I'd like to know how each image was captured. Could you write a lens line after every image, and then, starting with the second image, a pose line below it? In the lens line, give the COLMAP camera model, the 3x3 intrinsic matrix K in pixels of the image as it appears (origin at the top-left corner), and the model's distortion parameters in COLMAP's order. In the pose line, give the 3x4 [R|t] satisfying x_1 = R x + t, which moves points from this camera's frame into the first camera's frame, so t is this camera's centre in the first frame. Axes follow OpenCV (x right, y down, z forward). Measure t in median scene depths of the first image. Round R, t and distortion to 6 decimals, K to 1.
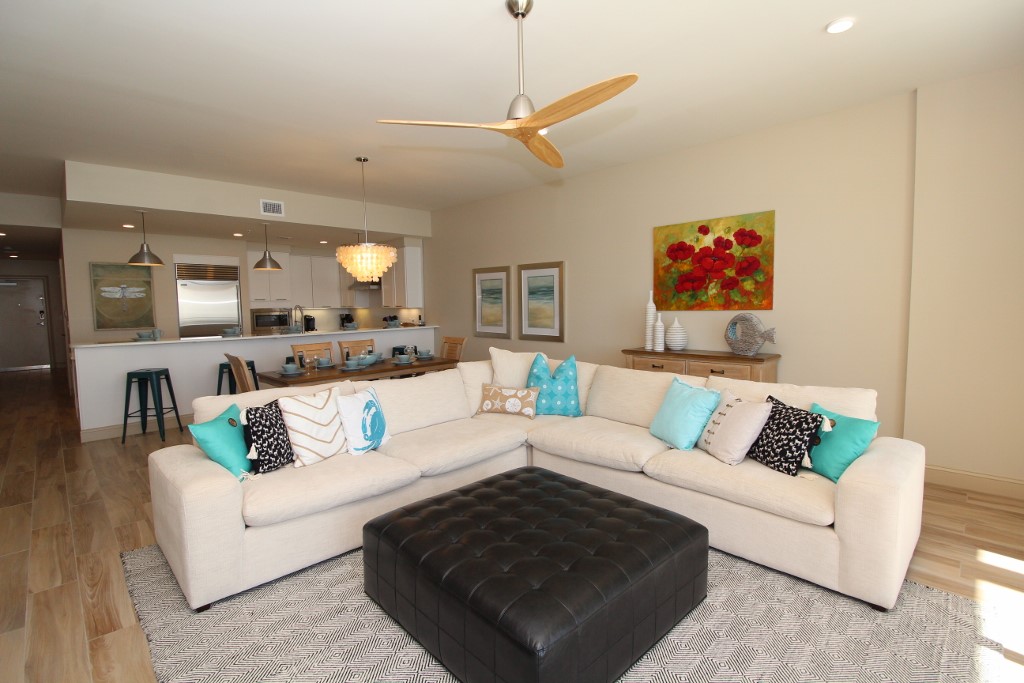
lens RADIAL K [[477.3, 0, 512.0], [0, 477.3, 338.8], [0, 0, 1]] dist [0.003301, -0.014605]
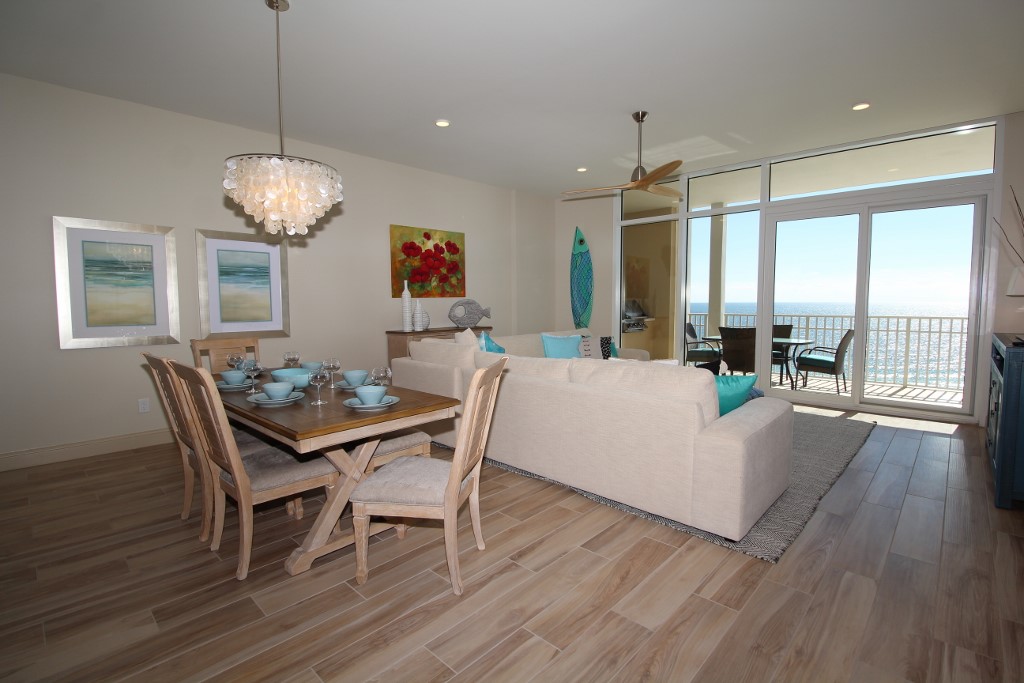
lens RADIAL K [[477.3, 0, 512.0], [0, 477.3, 338.8], [0, 0, 1]] dist [0.003301, -0.014605]
pose [[-0.035867, -0.065933, 0.997179, -0.849326], [0.080885, 0.994356, 0.068656, -0.017783], [-0.996078, 0.083119, -0.030331, 0.761453]]
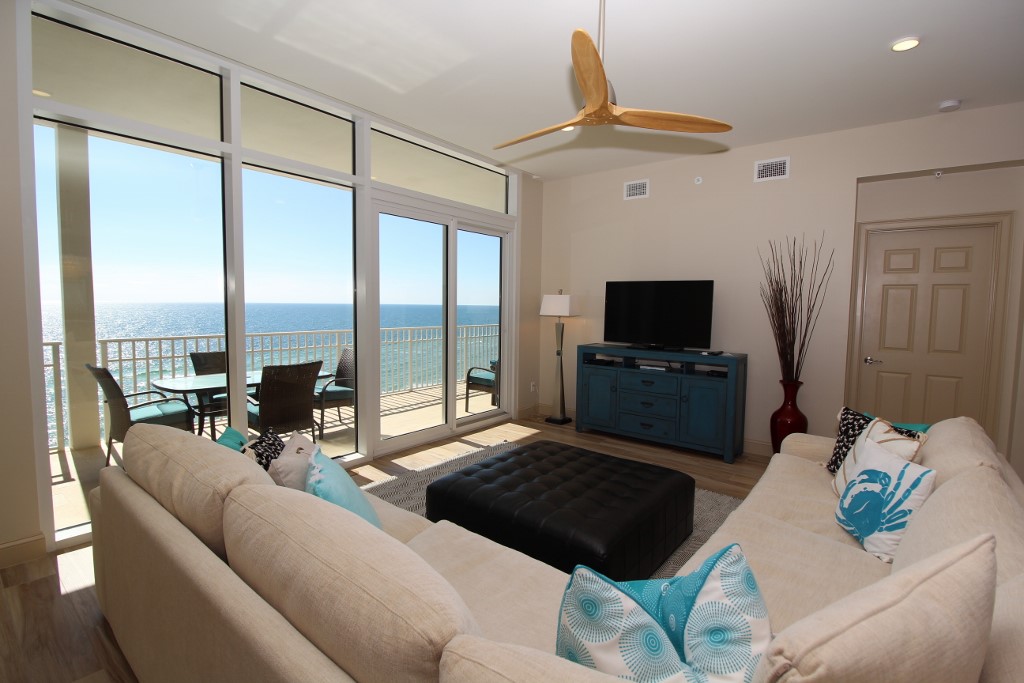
lens RADIAL K [[477.3, 0, 512.0], [0, 477.3, 338.8], [0, 0, 1]] dist [0.003301, -0.014605]
pose [[-0.992872, 0.006003, -0.119034, 0.142902], [-0.011734, 0.988955, 0.147754, -0.072849], [0.118607, 0.148097, -0.981835, 0.937415]]
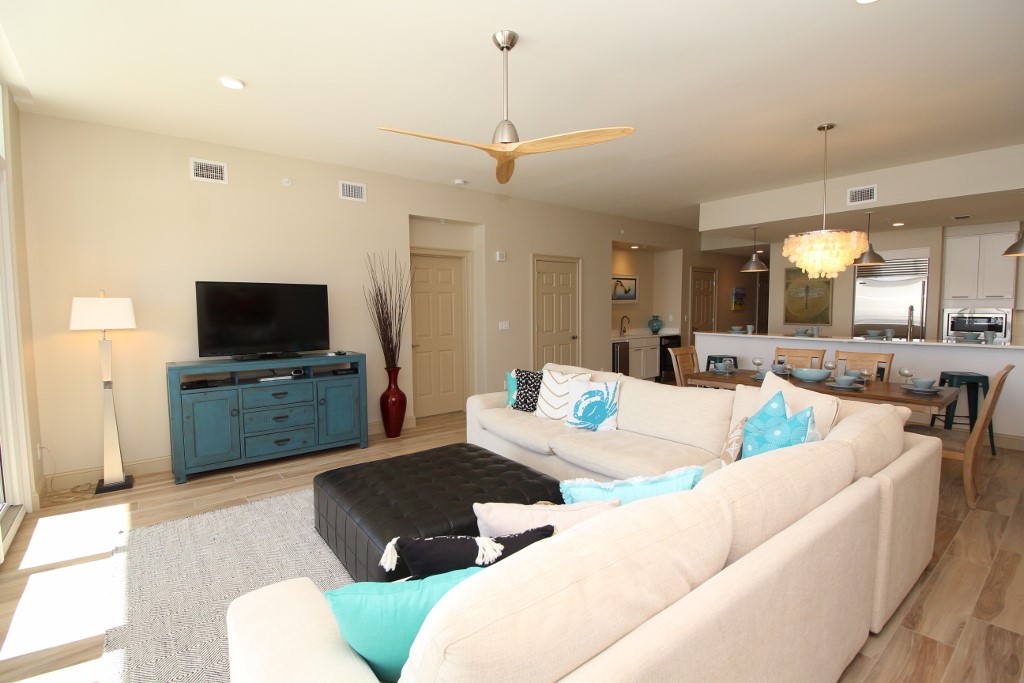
lens RADIAL K [[477.3, 0, 512.0], [0, 477.3, 338.8], [0, 0, 1]] dist [0.003301, -0.014605]
pose [[-0.105370, 0.080072, -0.991204, 0.552876], [-0.065133, 0.994057, 0.087227, -0.054128], [0.992298, 0.073751, -0.099528, 0.561997]]
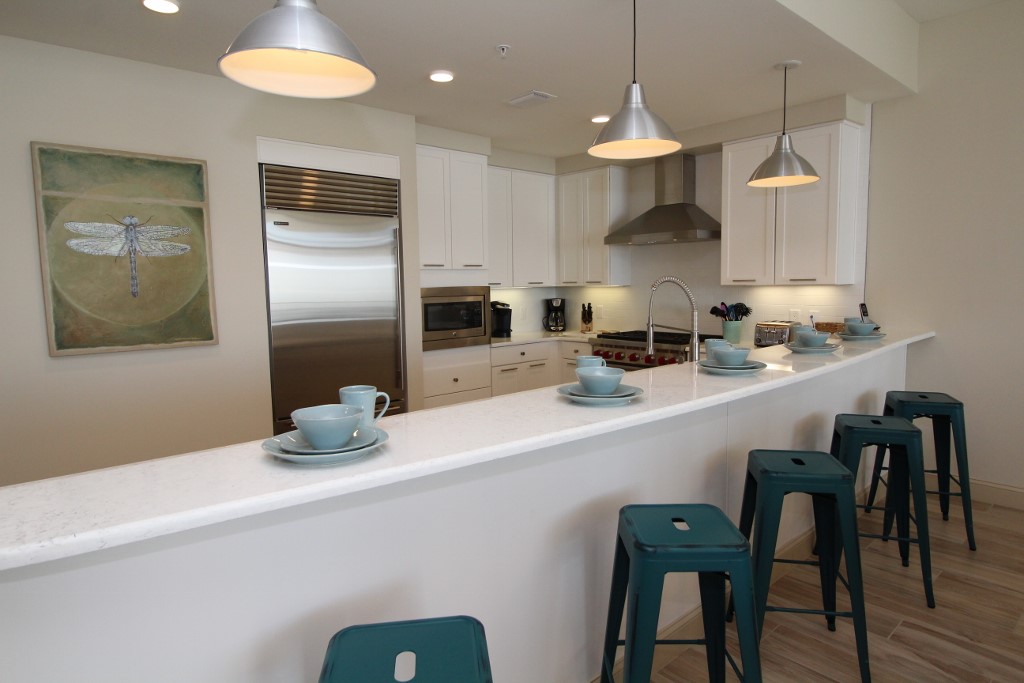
lens RADIAL K [[599.6, 0, 510.0], [0, 599.6, 334.7], [0, 0, 1]] dist [0.000956, -0.000446]
pose [[0.998432, 0.002039, -0.055941, -0.711001], [-0.001142, 0.999870, 0.016055, -0.050491], [0.055966, -0.015966, 0.998305, 0.797313]]
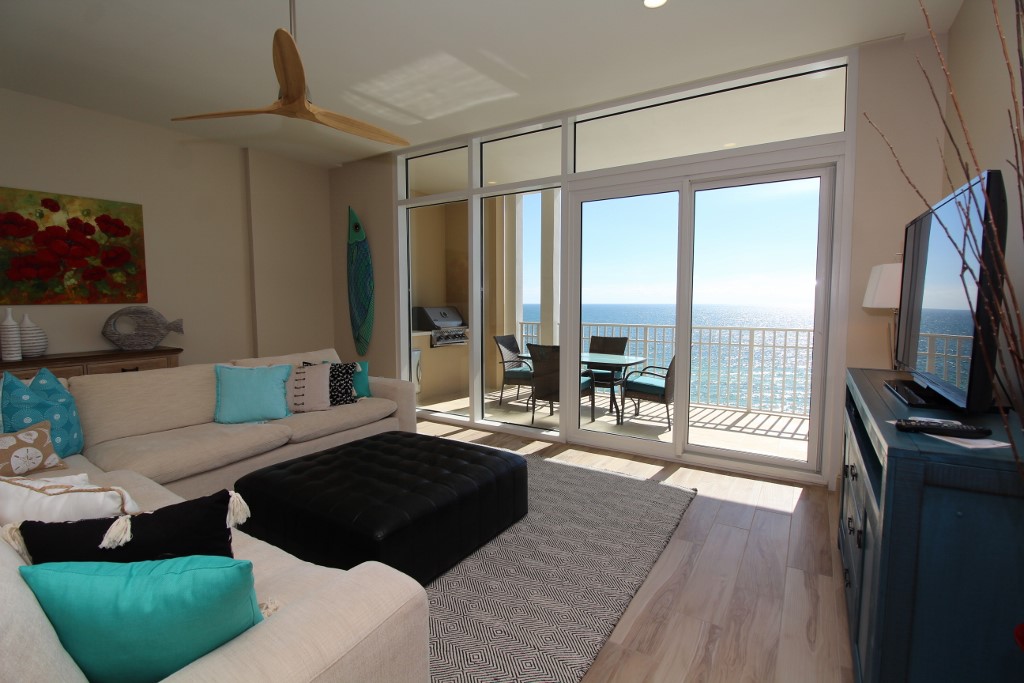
lens RADIAL K [[473.7, 0, 507.4], [0, 473.7, 338.6], [0, 0, 1]] dist [0.002728, -0.014406]
pose [[-0.221561, -0.062375, 0.973150, -0.508245], [0.077096, 0.993708, 0.081246, -0.006917], [-0.972094, 0.093027, -0.215358, 0.402267]]
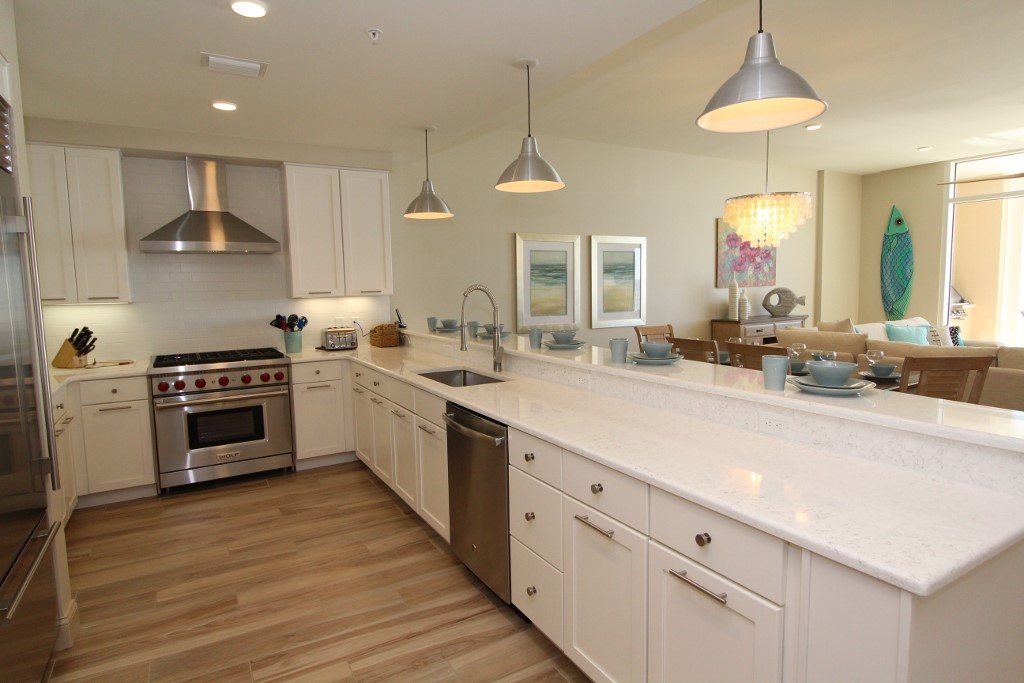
lens RADIAL K [[551.3, 0, 512.2], [0, 551.3, 337.7], [0, 0, 1]] dist [-0.001487, -0.001895]
pose [[0.259661, -0.087890, 0.961692, -1.179119], [0.090943, 0.993650, 0.066255, -0.073621], [-0.961408, 0.070255, 0.266005, 1.137651]]
